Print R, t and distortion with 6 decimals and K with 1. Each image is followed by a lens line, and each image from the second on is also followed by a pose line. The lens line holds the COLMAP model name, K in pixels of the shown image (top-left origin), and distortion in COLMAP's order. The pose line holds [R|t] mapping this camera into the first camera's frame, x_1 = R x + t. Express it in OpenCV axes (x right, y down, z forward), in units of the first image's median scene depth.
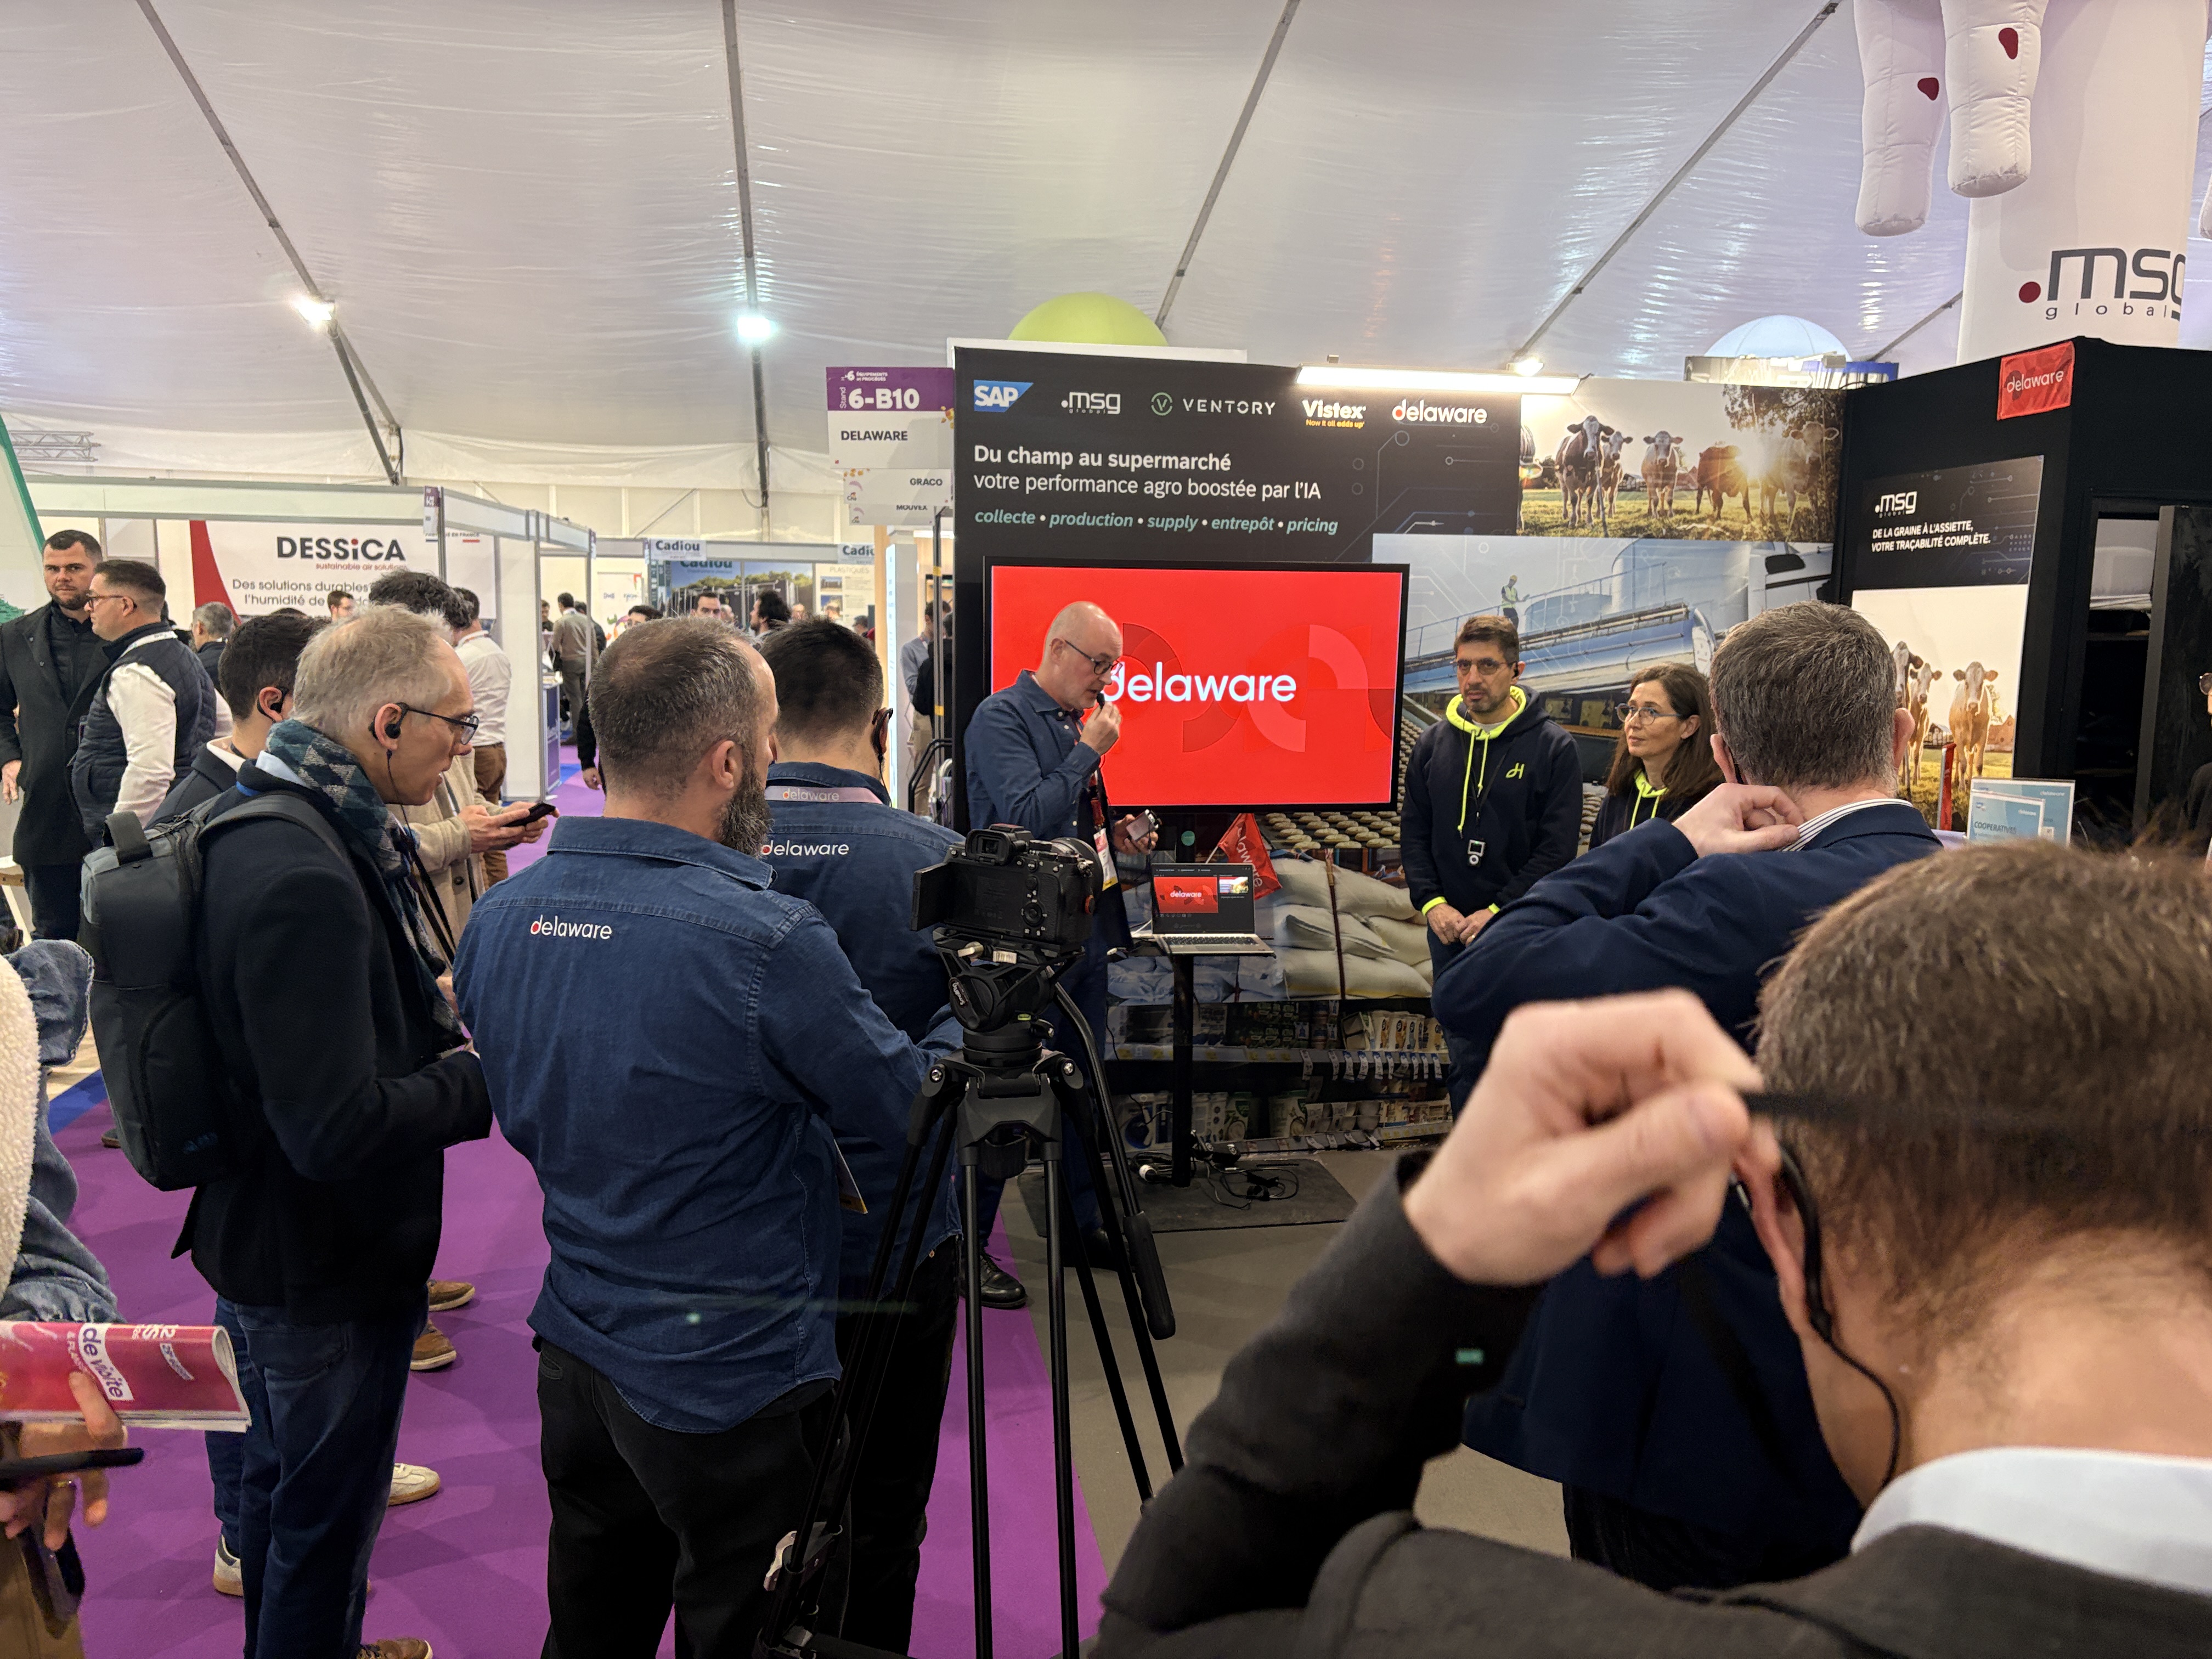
lens RADIAL K [[1649.9, 0, 1105.6], [0, 1649.9, 847.5], [0, 0, 1]] dist [0.009250, 0.000500]
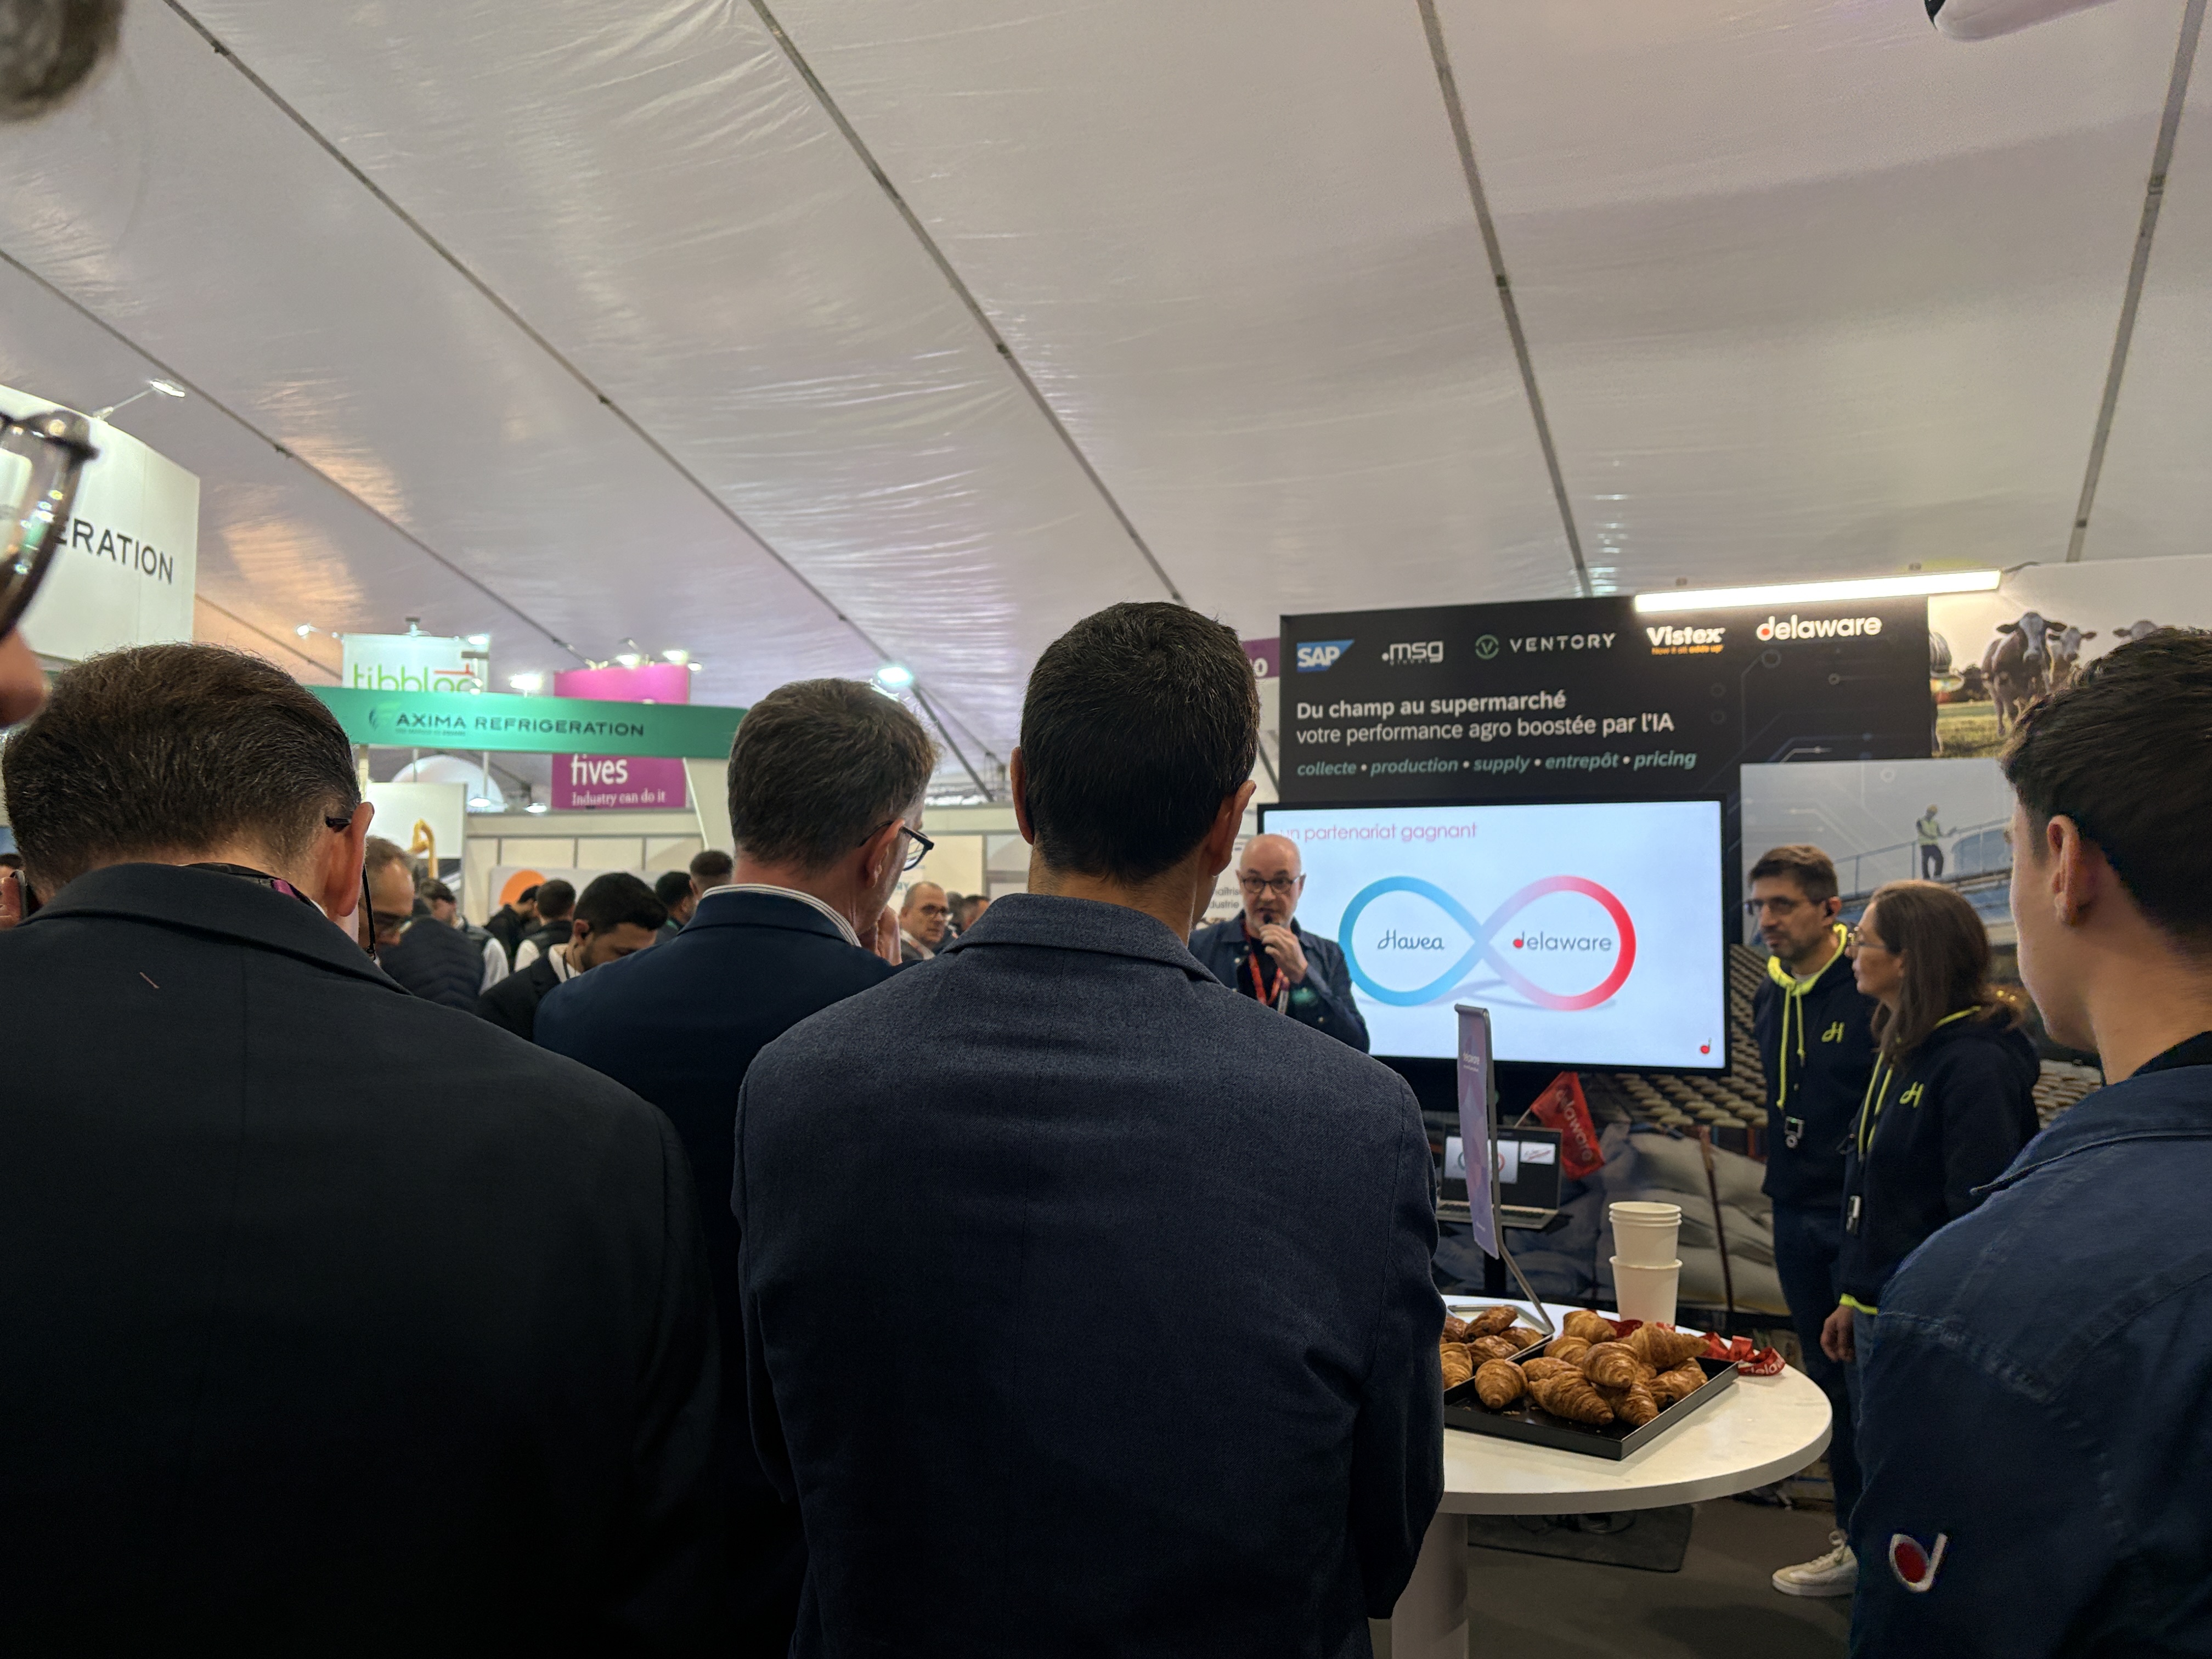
lens RADIAL K [[1685.0, 0, 1087.8], [0, 1685.0, 838.8], [0, 0, 1]] dist [0.077670, -0.195817]
pose [[0.834690, -0.037074, -0.549471, 0.358830], [-0.073077, 0.981453, -0.177230, 0.034045], [0.545851, 0.188086, 0.816499, 0.073037]]
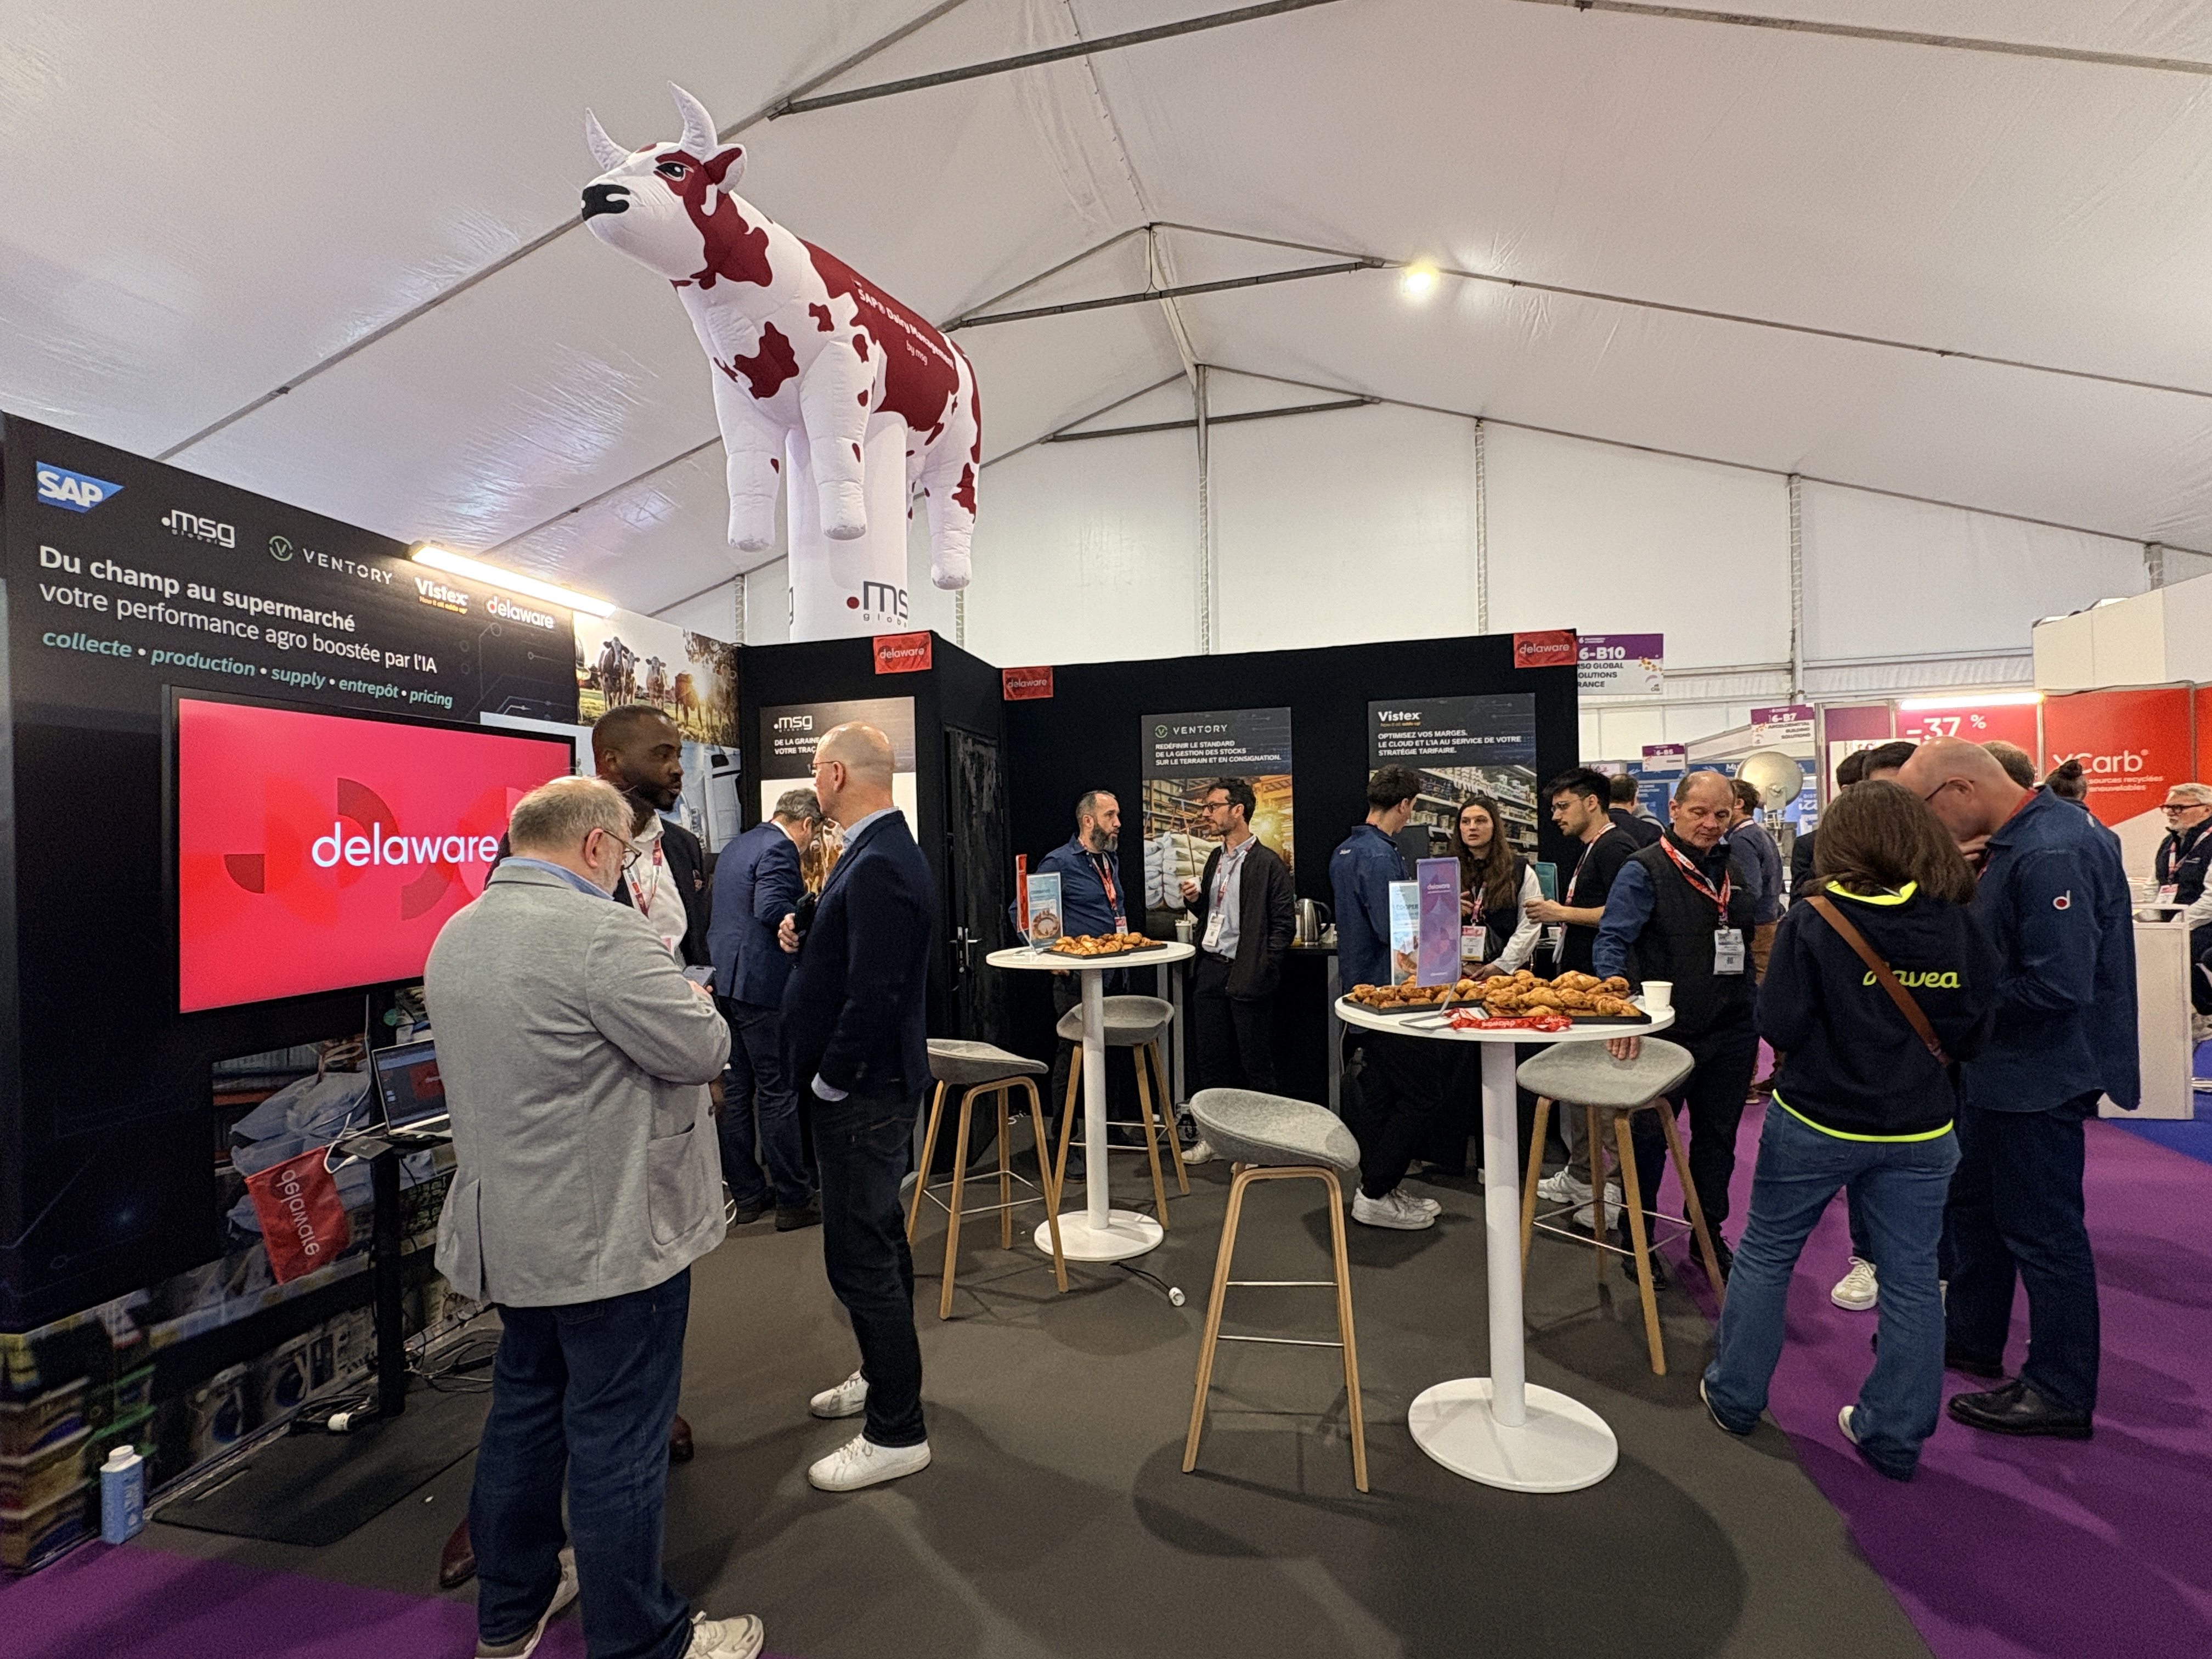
lens RADIAL K [[1077.3, 0, 1114.0], [0, 1077.3, 839.4], [0, 0, 1]] dist [0.003694, -0.001004]
pose [[0.387208, -0.021783, 0.921735, -0.318404], [0.161221, 0.985918, -0.044426, -0.010527], [-0.907787, 0.165805, 0.385267, 0.359571]]
